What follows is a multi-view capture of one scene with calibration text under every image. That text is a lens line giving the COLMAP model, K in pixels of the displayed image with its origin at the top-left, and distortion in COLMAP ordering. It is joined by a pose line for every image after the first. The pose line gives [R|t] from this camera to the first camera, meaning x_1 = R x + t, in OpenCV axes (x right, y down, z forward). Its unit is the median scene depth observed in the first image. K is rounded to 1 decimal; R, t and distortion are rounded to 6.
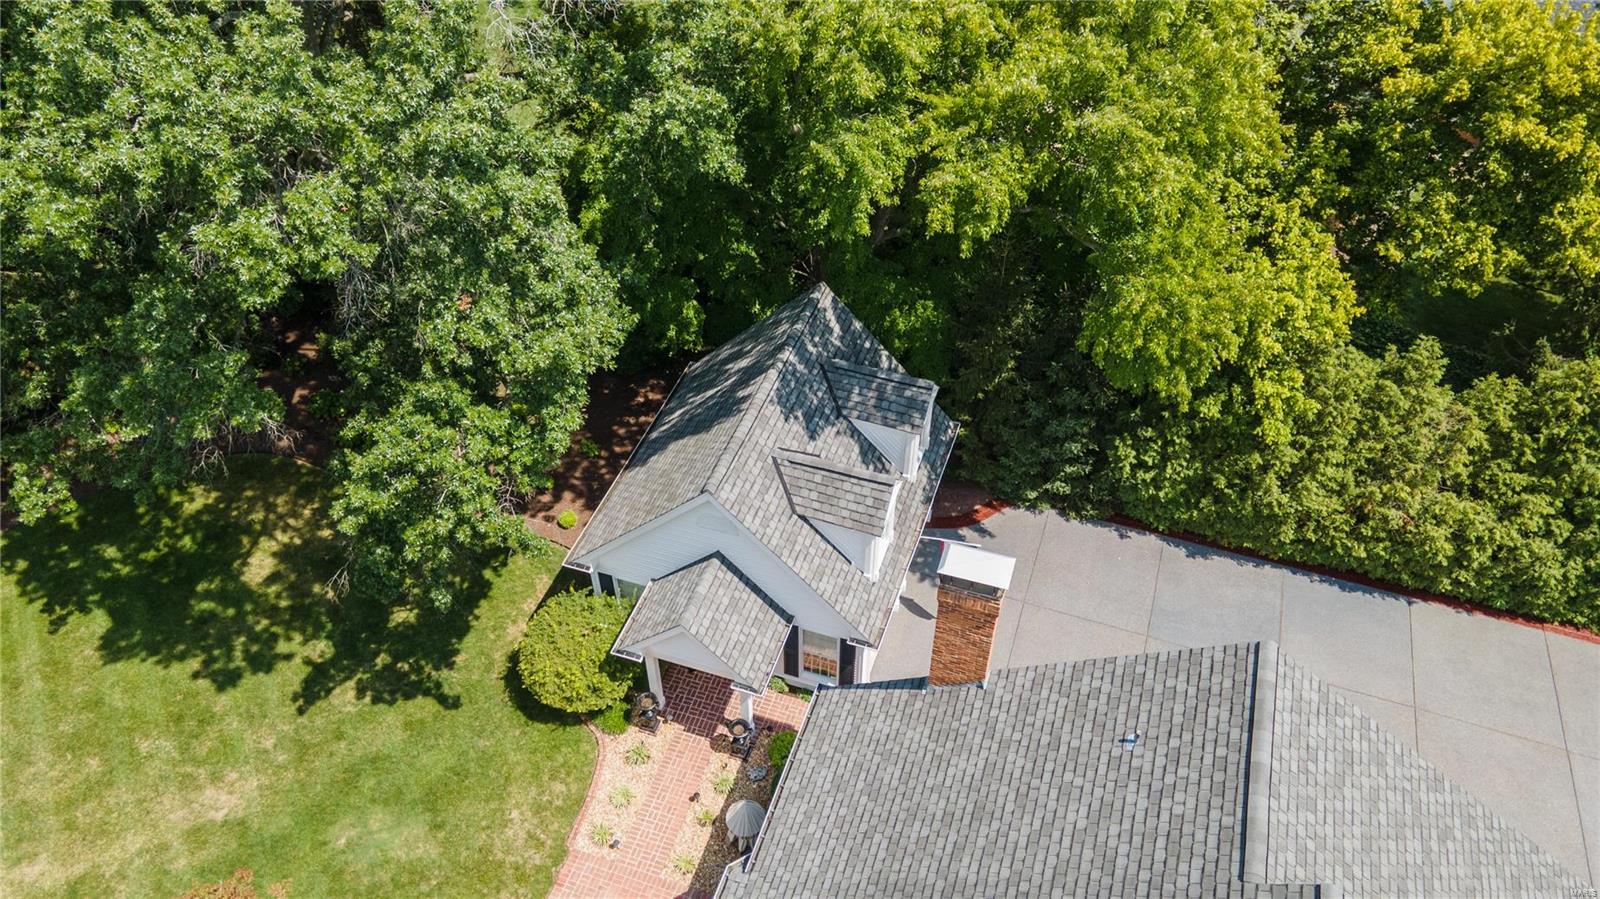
lens RADIAL K [[1171.7, 0, 798.1], [0, 1171.7, 456.6], [0, 0, 1]] dist [0.027286, 0.019659]
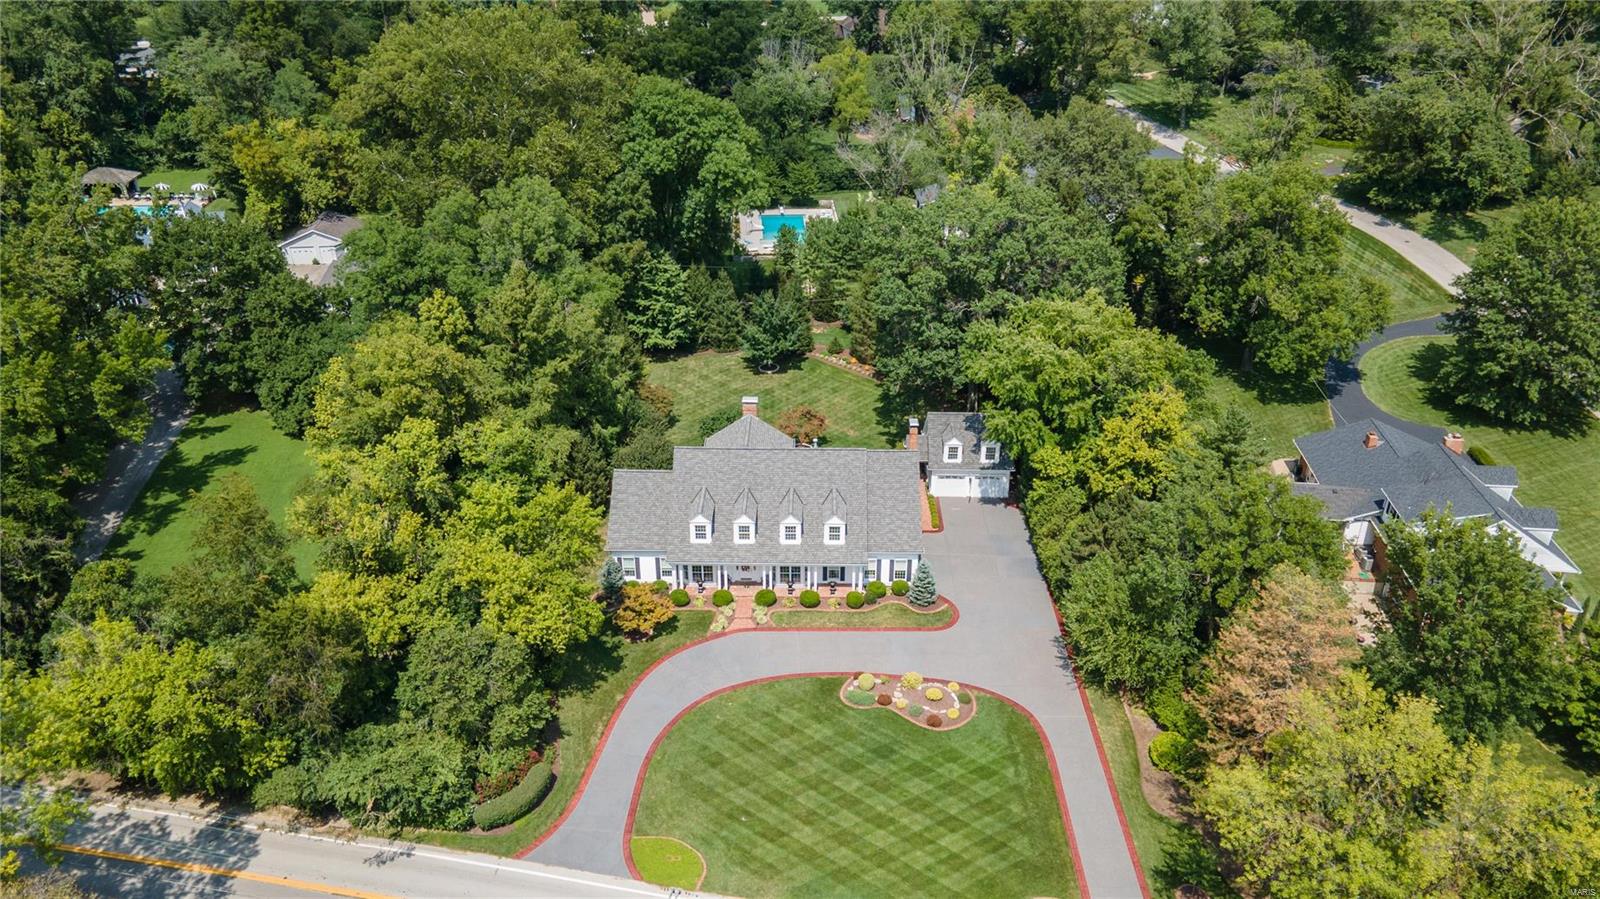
lens RADIAL K [[1171.7, 0, 804.0], [0, 1171.7, 450.5], [0, 0, 1]] dist [0.027286, 0.019659]
pose [[0.308334, 0.436412, -0.845266, 3.036260], [-0.676965, 0.724917, 0.127334, -0.092411], [0.668318, 0.532954, 0.518952, -1.288403]]
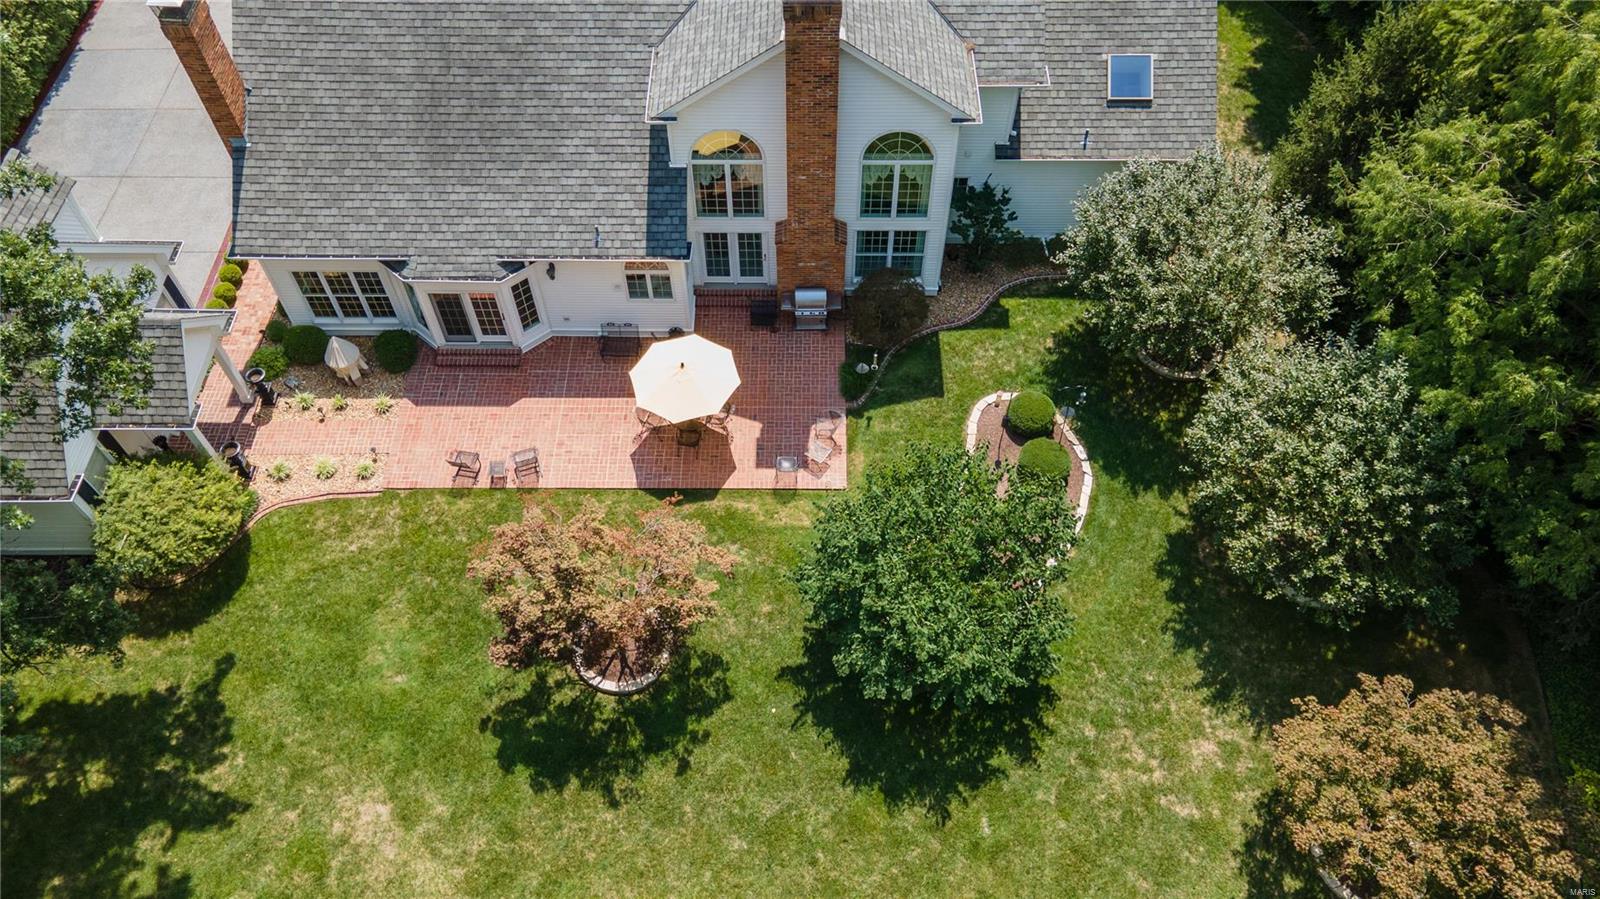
lens RADIAL K [[1171.7, 0, 810.3], [0, 1171.7, 453.4], [0, 0, 1]] dist [0.027286, 0.019659]
pose [[-0.320325, -0.776163, 0.543105, -0.830384], [0.671957, 0.217947, 0.707795, -0.175341], [-0.667732, 0.591667, 0.451734, 0.187853]]
